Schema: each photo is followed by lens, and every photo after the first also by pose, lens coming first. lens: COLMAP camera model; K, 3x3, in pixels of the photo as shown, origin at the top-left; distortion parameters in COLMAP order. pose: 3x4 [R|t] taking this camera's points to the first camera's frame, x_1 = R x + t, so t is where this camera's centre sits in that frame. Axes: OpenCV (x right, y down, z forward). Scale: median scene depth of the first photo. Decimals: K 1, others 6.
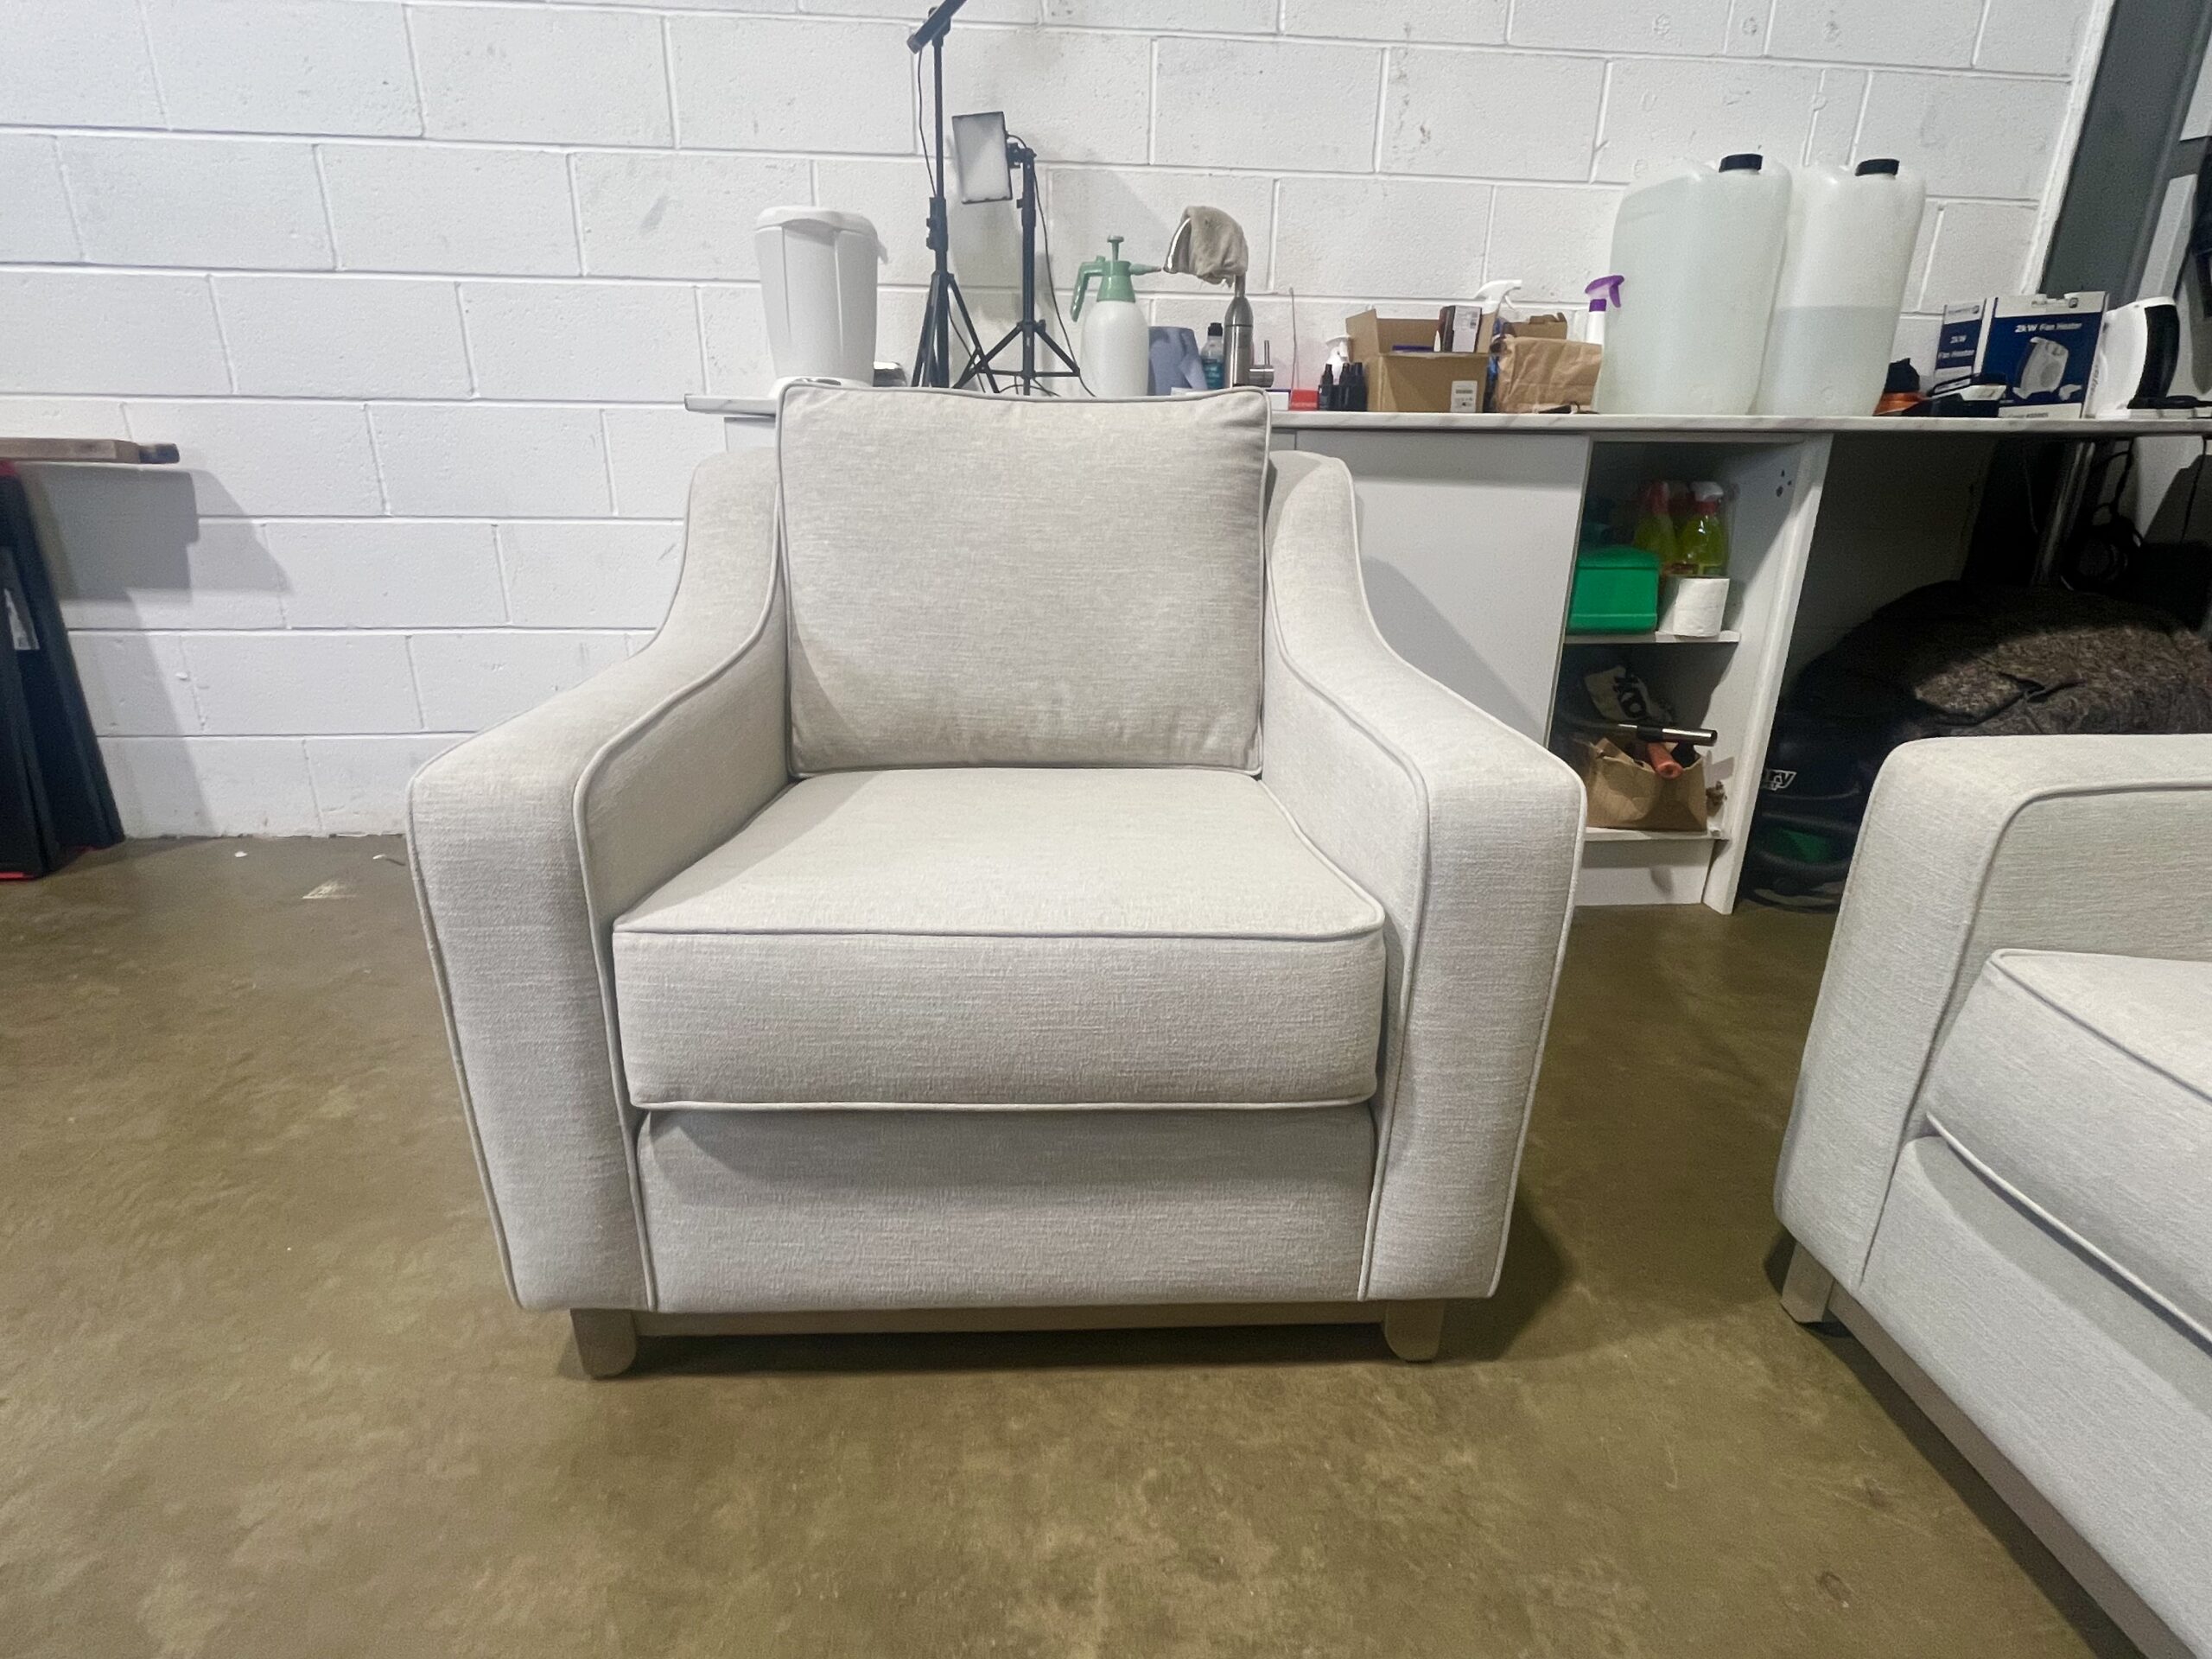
lens RADIAL K [[1099.0, 0, 1101.4], [0, 1099.0, 833.2], [0, 0, 1]] dist [-0.002897, -0.000275]
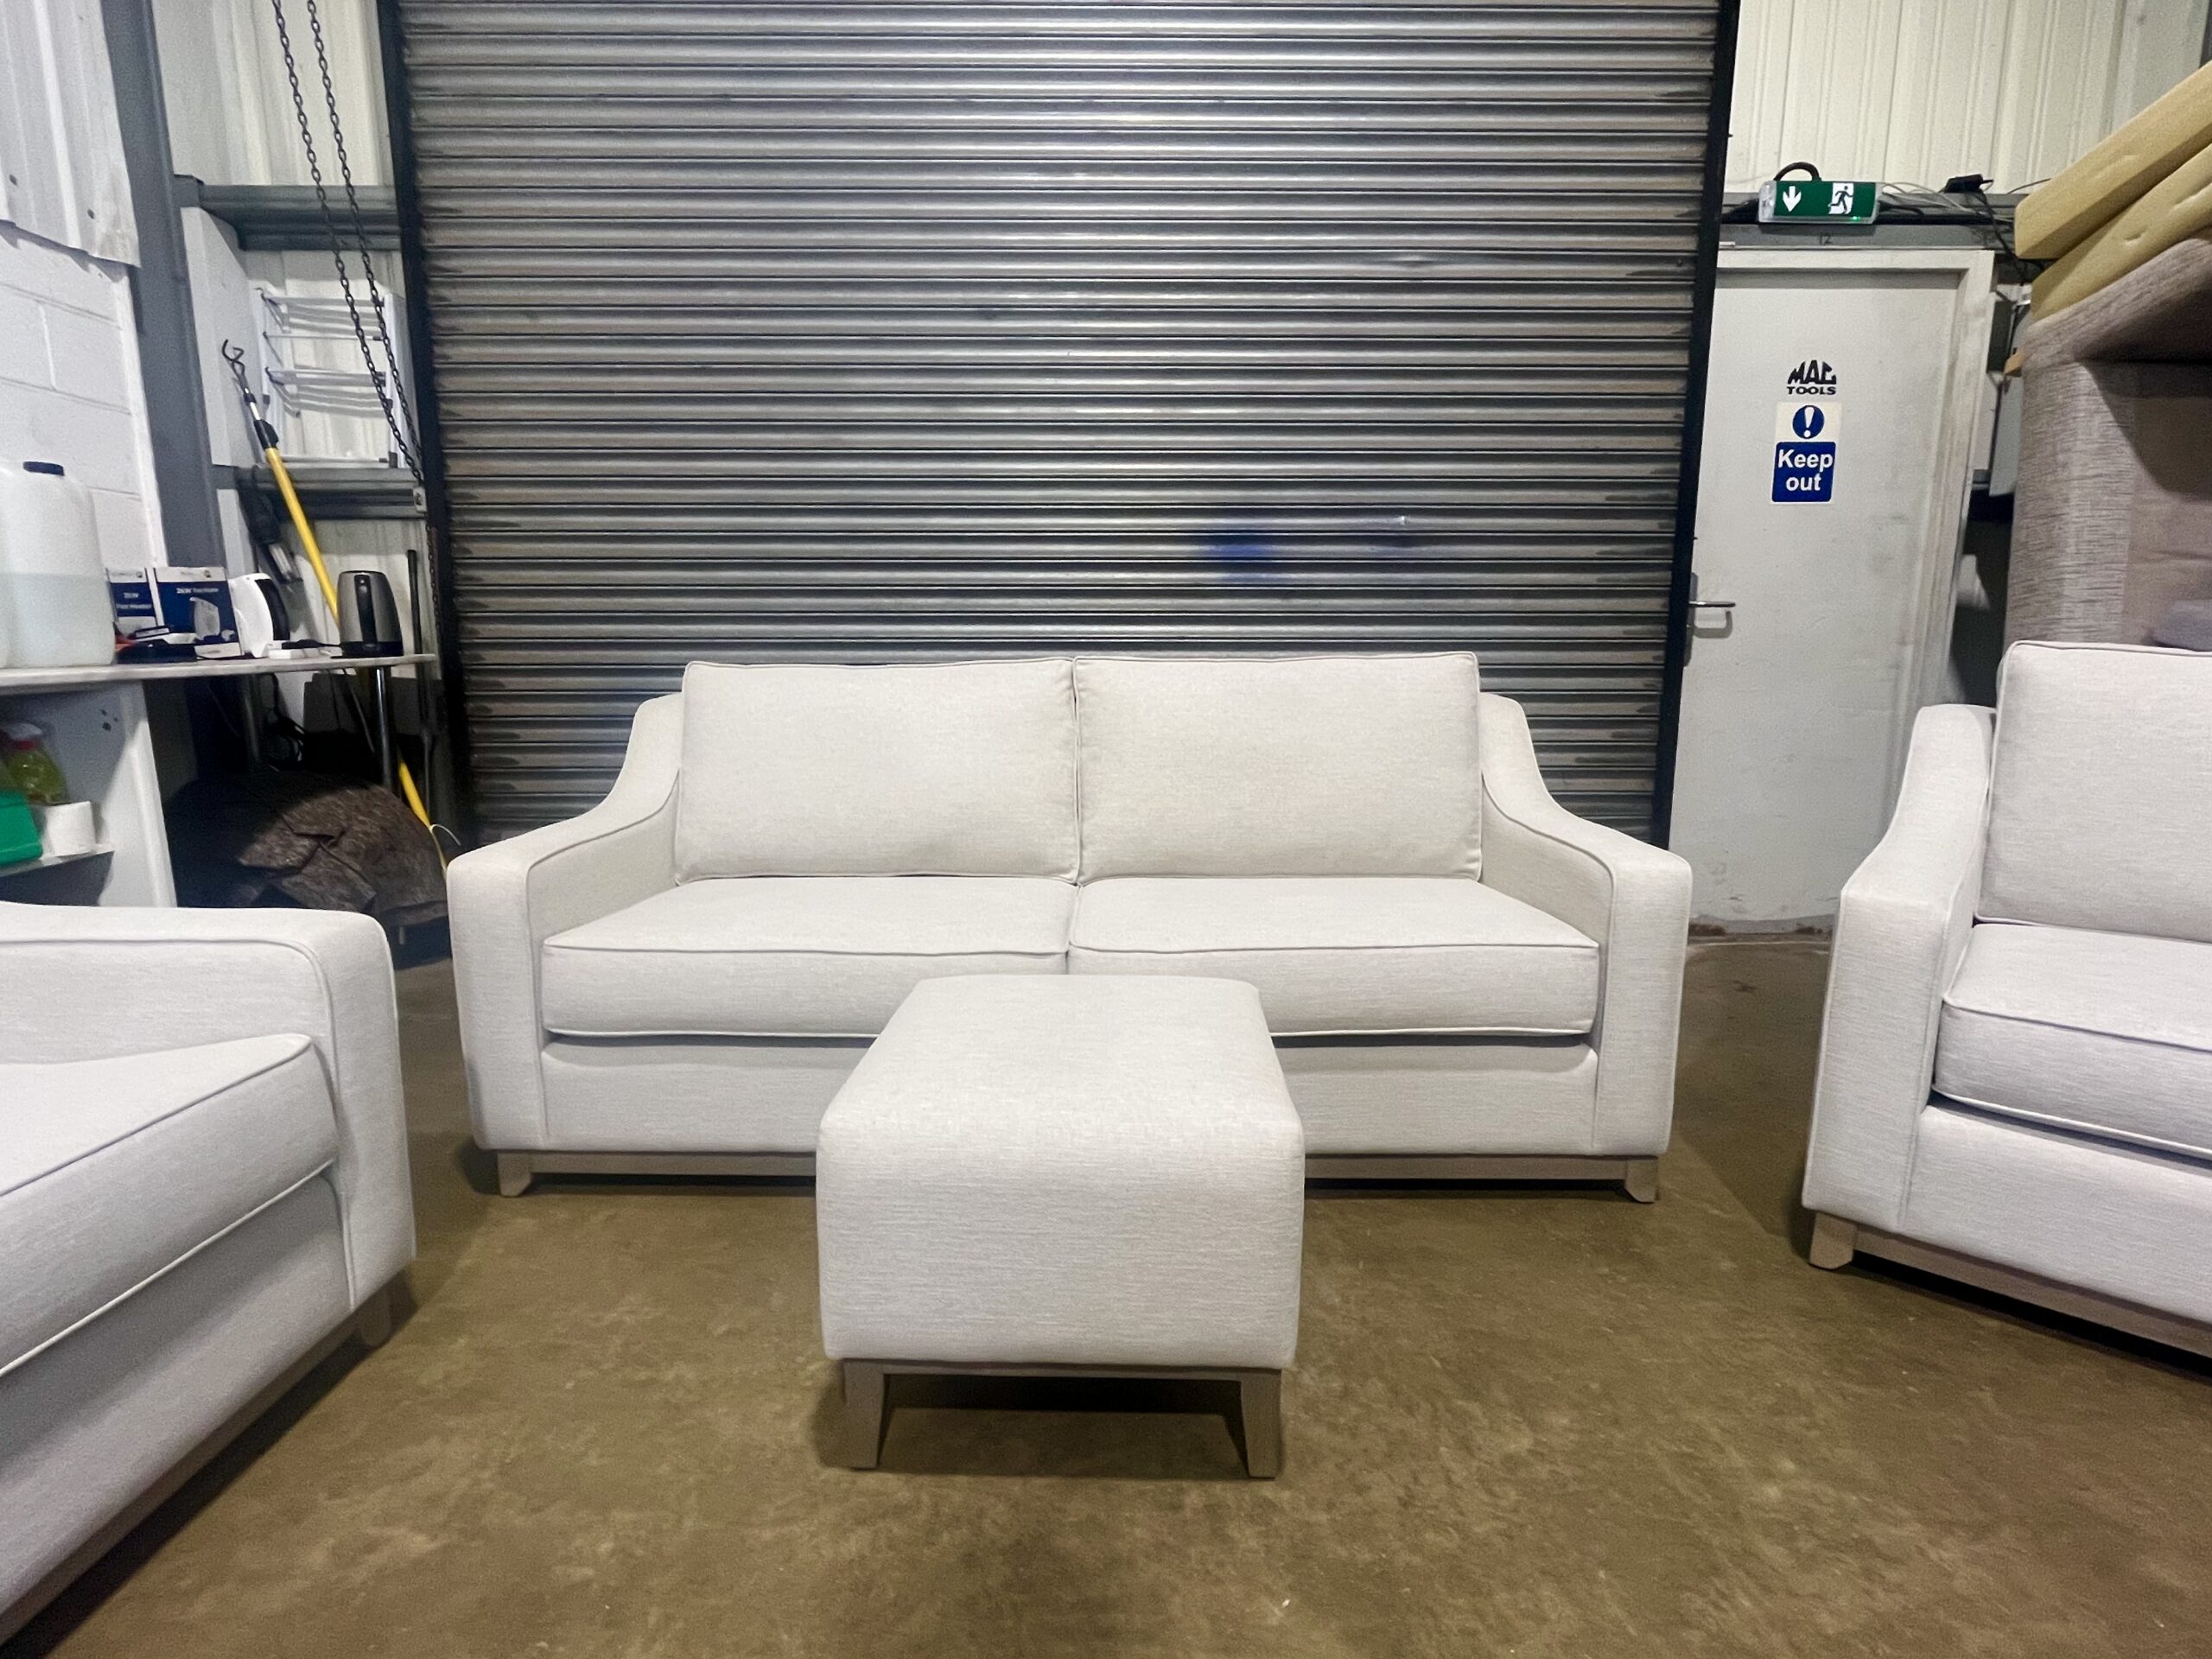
lens RADIAL K [[1099.0, 0, 1102.2], [0, 1099.0, 832.4], [0, 0, 1]] dist [-0.002897, -0.000275]
pose [[0.070648, -0.185508, 0.980100, -0.474198], [0.331895, 0.930944, 0.152281, -0.021421], [-0.940667, 0.314532, 0.127339, -0.137530]]
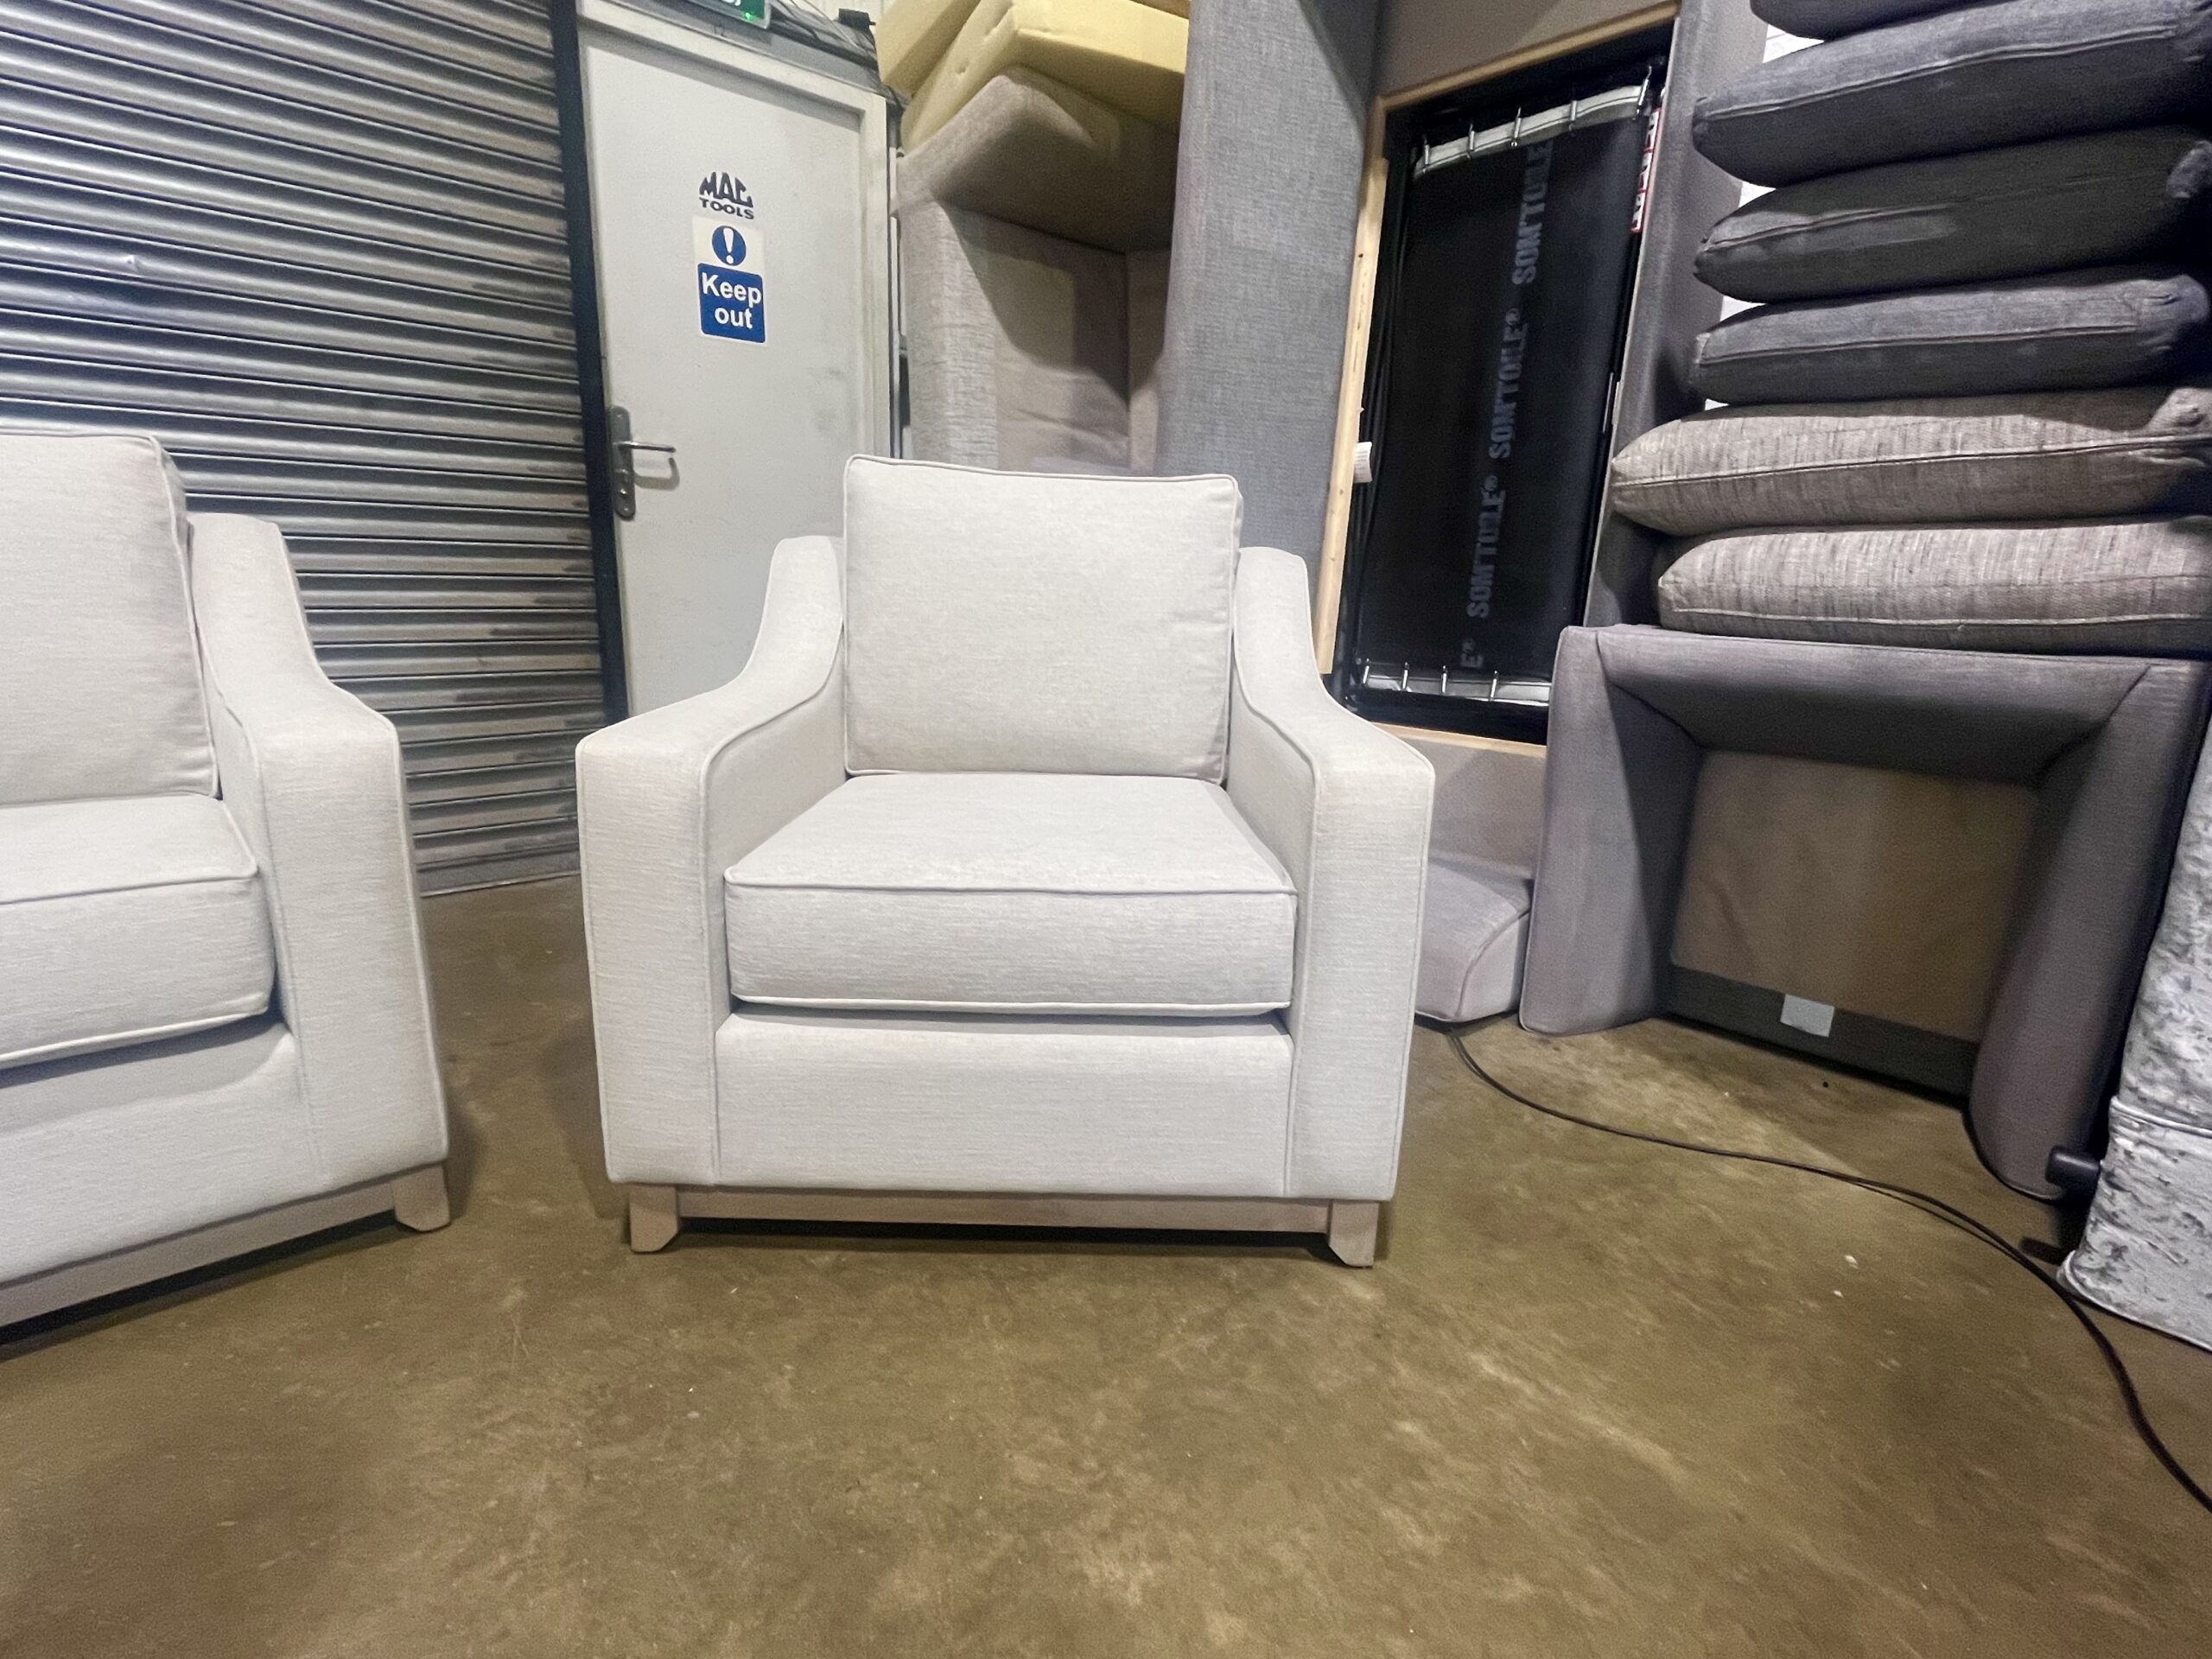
lens RADIAL K [[1099.0, 0, 1096.4], [0, 1099.0, 831.0], [0, 0, 1]] dist [-0.002897, -0.000275]
pose [[-0.609667, -0.214291, 0.763142, -0.265731], [0.227387, 0.875018, 0.427363, 0.172611], [-0.759343, 0.434078, -0.484743, -0.432596]]
